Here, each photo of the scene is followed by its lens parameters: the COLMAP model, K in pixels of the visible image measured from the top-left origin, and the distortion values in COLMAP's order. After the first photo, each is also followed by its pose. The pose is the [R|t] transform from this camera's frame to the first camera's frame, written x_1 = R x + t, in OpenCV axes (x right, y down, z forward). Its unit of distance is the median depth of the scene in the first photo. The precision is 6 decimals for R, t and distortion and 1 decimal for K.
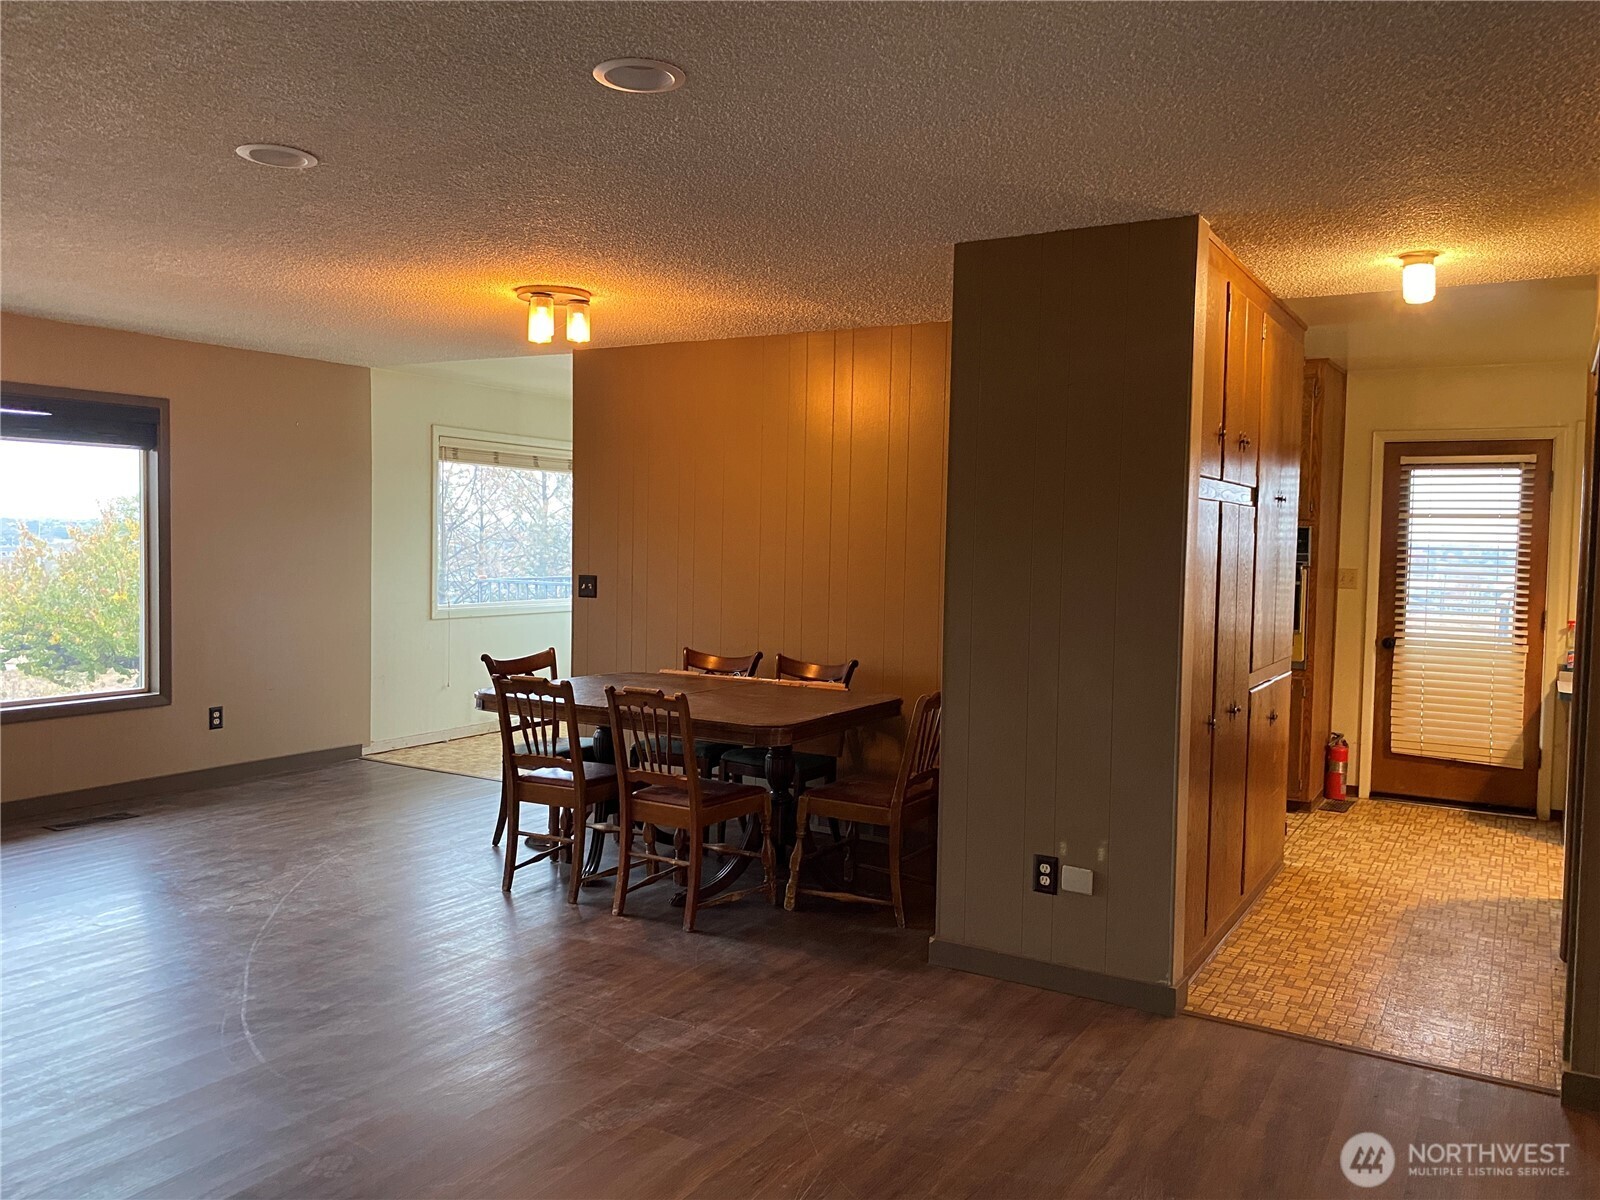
lens RADIAL K [[1217.4, 0, 804.5], [0, 1217.4, 584.3], [0, 0, 1]] dist [0.033548, -0.026579]
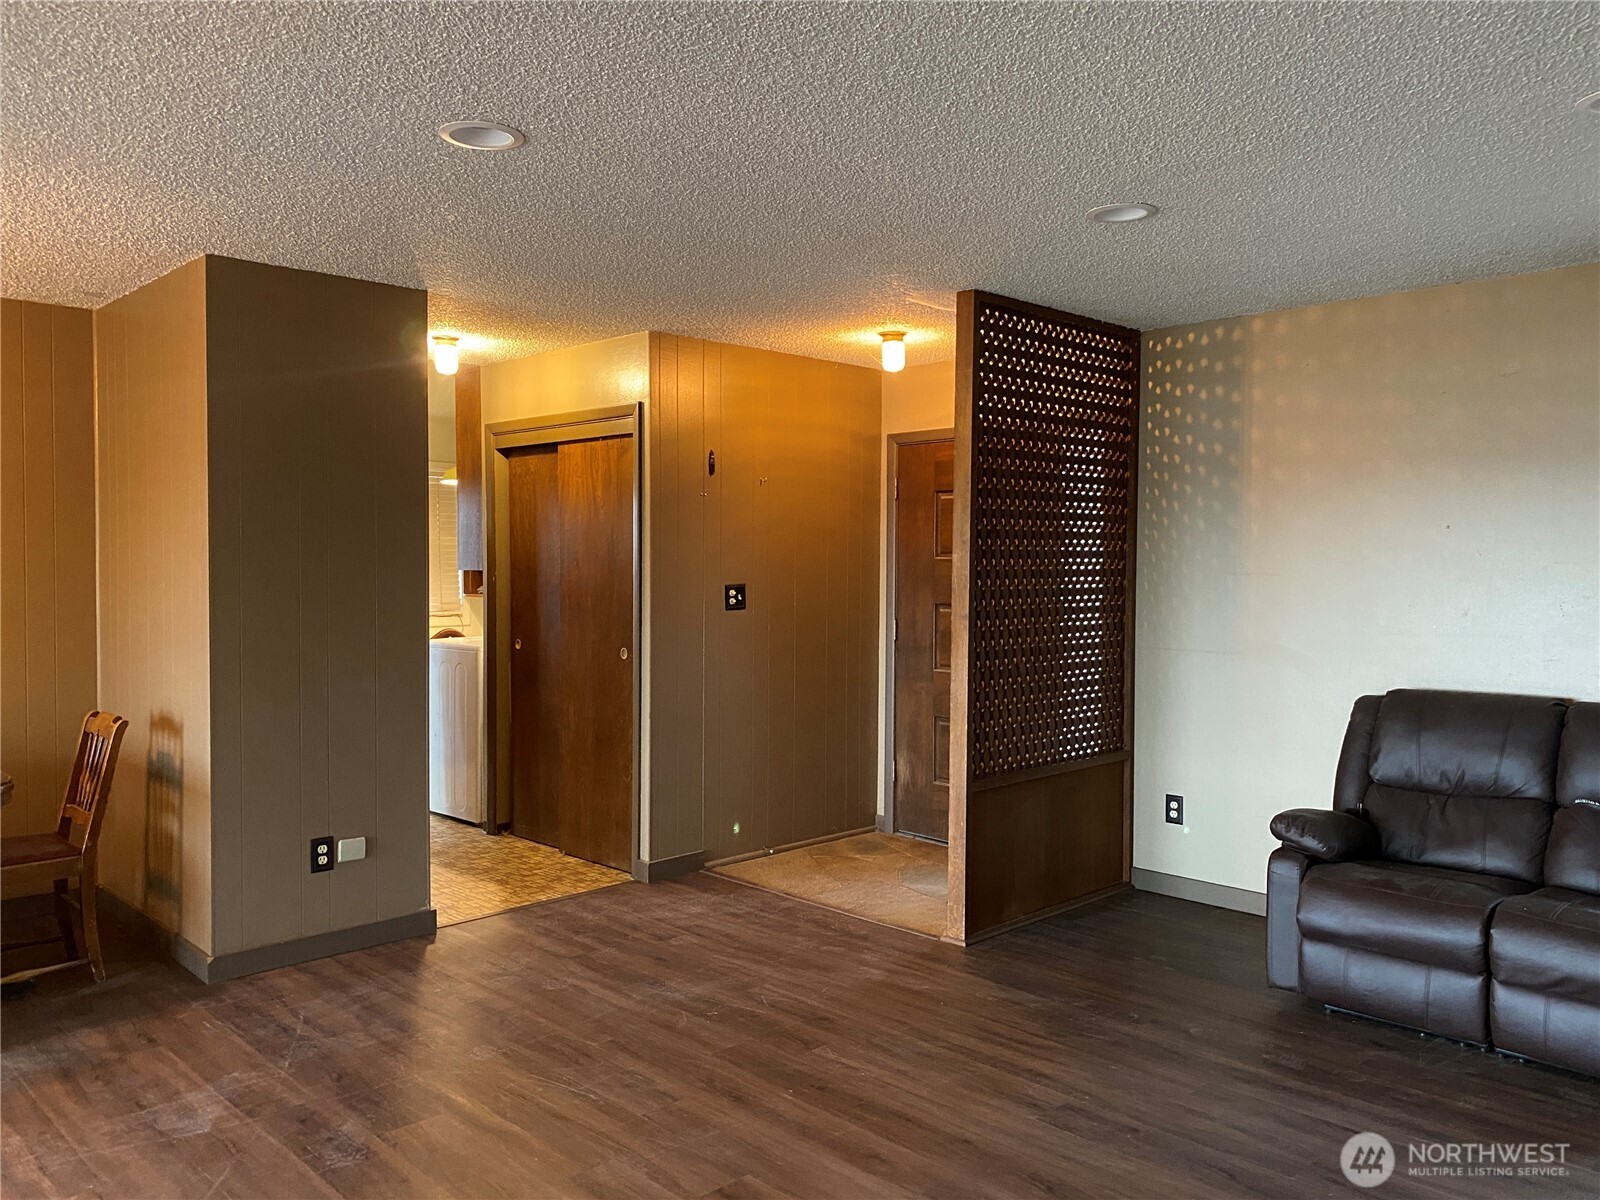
lens RADIAL K [[1217.4, 0, 793.5], [0, 1217.4, 589.7], [0, 0, 1]] dist [0.033548, -0.026579]
pose [[0.251131, -0.038888, 0.967172, -0.670345], [0.040436, 0.998742, 0.029658, -0.014894], [-0.967108, 0.031660, 0.252388, 0.268334]]
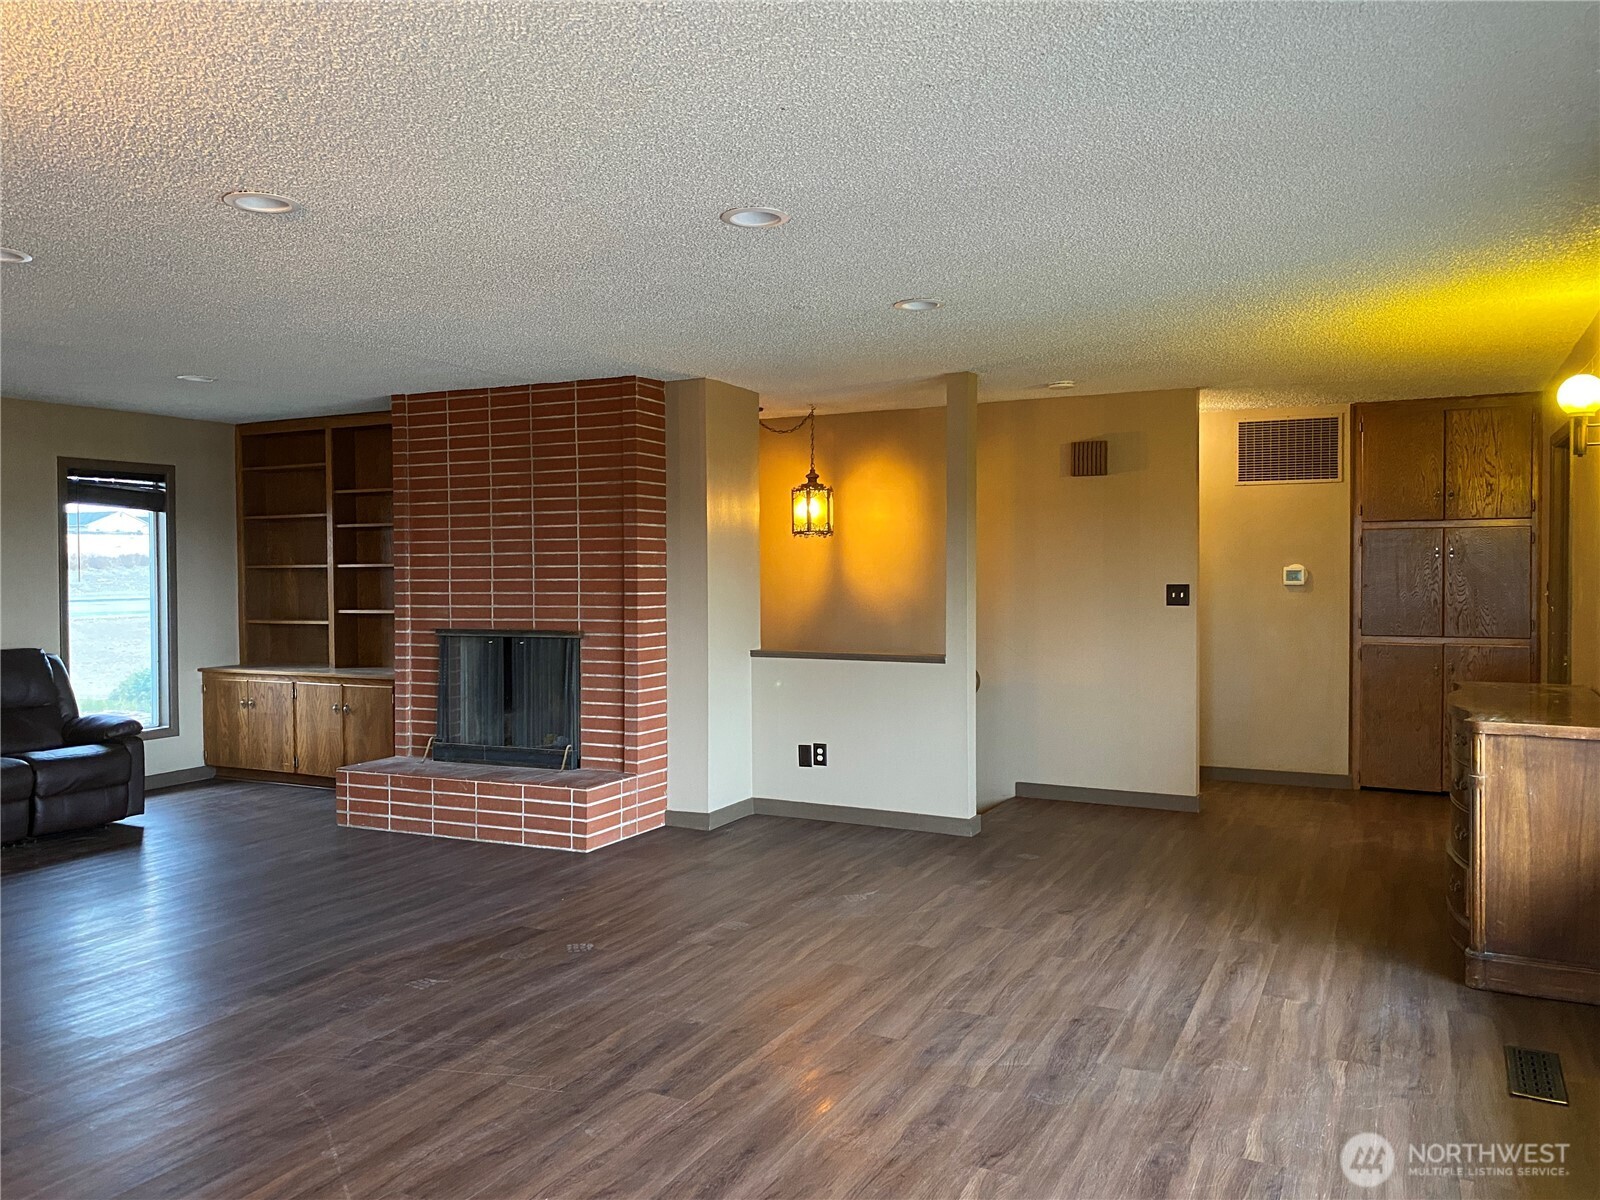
lens RADIAL K [[1217.4, 0, 793.7], [0, 1217.4, 597.9], [0, 0, 1]] dist [0.033548, -0.026579]
pose [[-0.996321, -0.008936, -0.085228, -0.569008], [-0.014216, 0.998003, 0.061542, -0.058569], [0.084508, 0.062527, -0.994459, 1.511541]]
